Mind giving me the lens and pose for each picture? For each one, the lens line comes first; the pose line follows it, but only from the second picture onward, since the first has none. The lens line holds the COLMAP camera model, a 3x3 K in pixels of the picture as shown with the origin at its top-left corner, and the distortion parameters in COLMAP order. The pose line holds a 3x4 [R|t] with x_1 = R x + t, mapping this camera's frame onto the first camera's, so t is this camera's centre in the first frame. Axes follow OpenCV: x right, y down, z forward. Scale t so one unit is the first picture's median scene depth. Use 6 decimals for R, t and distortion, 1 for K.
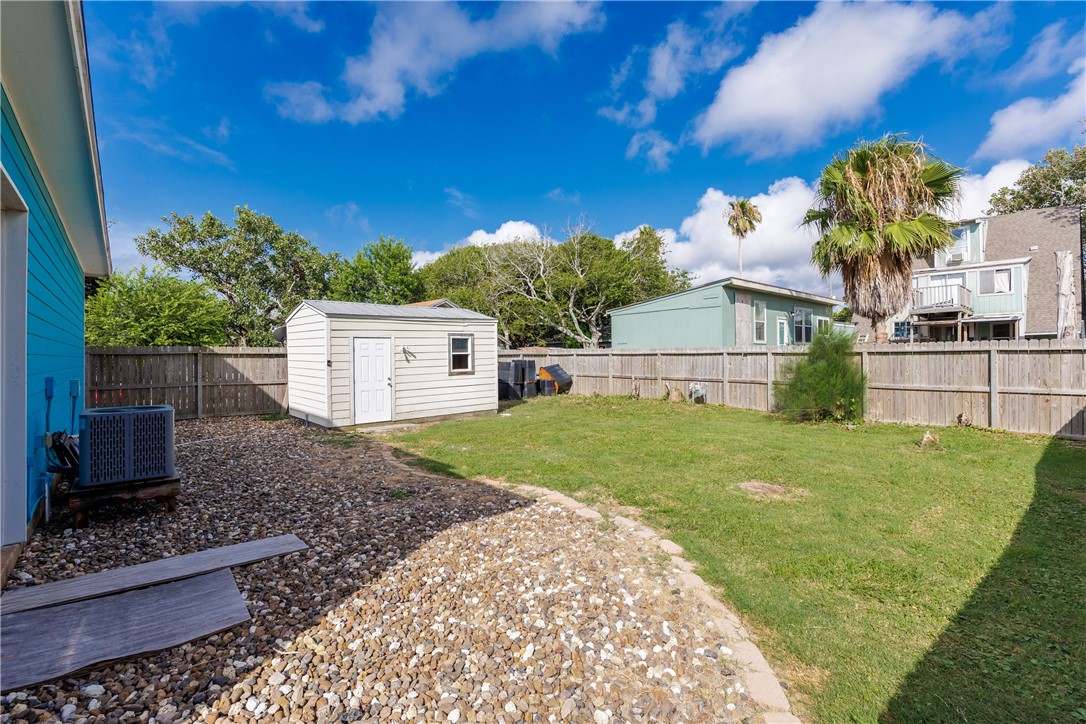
lens RADIAL K [[495.6, 0, 542.0], [0, 495.6, 353.7], [0, 0, 1]] dist [-0.012727, 0.001337]
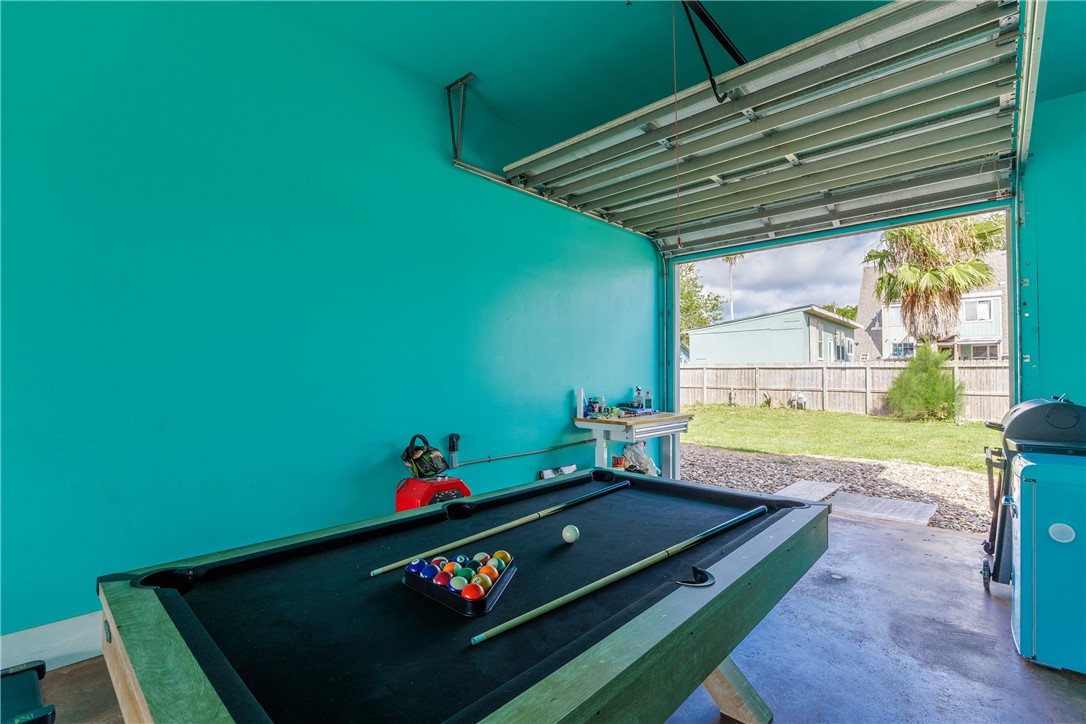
lens RADIAL K [[495.6, 0, 541.9], [0, 495.6, 362.0], [0, 0, 1]] dist [-0.012727, 0.001337]
pose [[0.993660, 0.009150, 0.112052, -0.424055], [-0.007331, 0.999835, -0.016634, 0.009804], [-0.112186, 0.015707, 0.993563, -0.117793]]
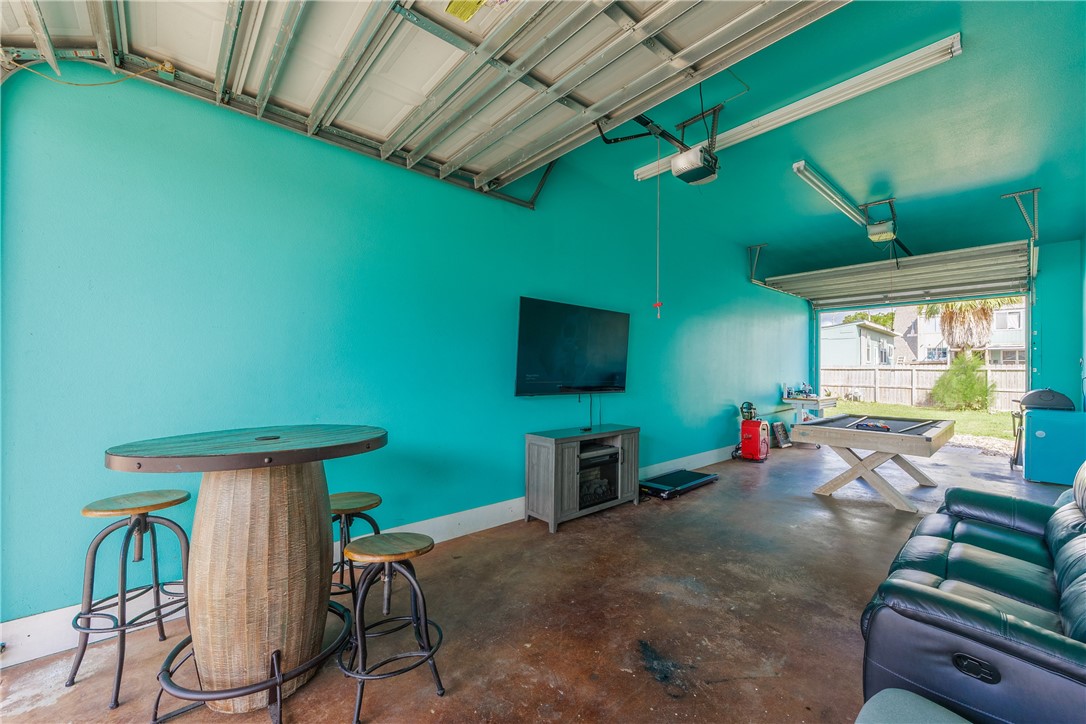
lens RADIAL K [[436.6, 0, 529.4], [0, 436.6, 364.1], [0, 0, 1]] dist [-0.011268, -0.000896]
pose [[0.999897, 0.014338, 0.001107, -0.685882], [-0.014331, 0.999880, -0.005851, 0.005893], [-0.001190, 0.005835, 0.999982, -0.351079]]
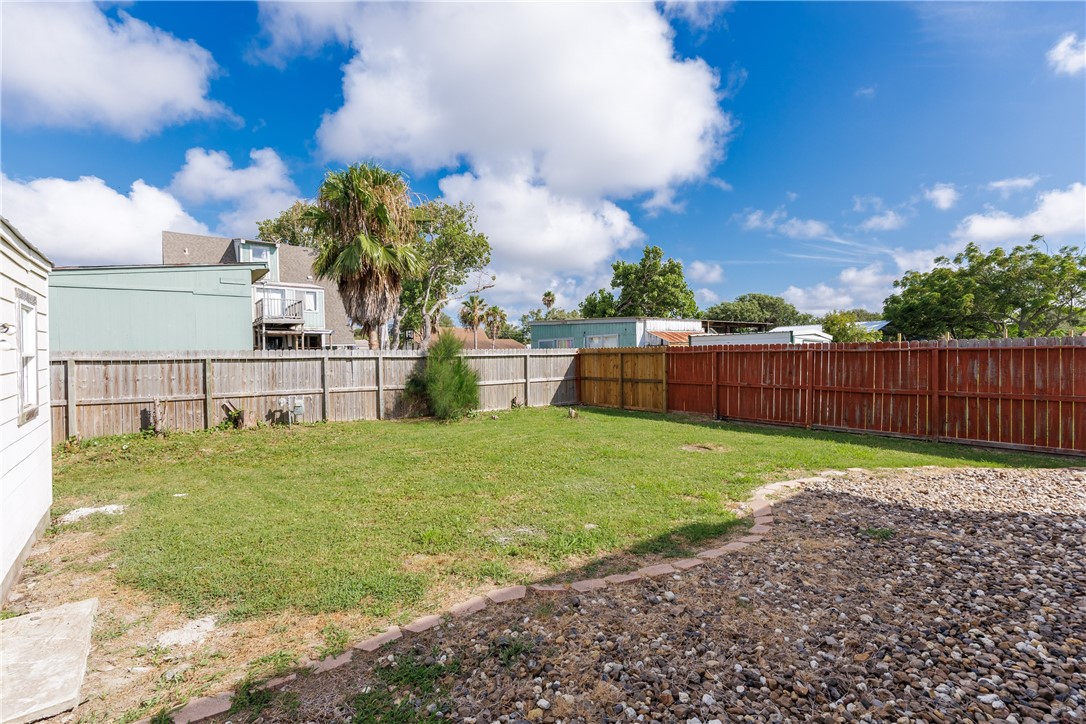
lens RADIAL K [[495.6, 0, 541.9], [0, 495.6, 361.8], [0, 0, 1]] dist [-0.012727, 0.001337]
pose [[0.045842, -0.003958, 0.998941, -0.403005], [0.010155, 0.999942, 0.003496, 0.005469], [-0.998897, 0.009984, 0.045880, 0.561971]]
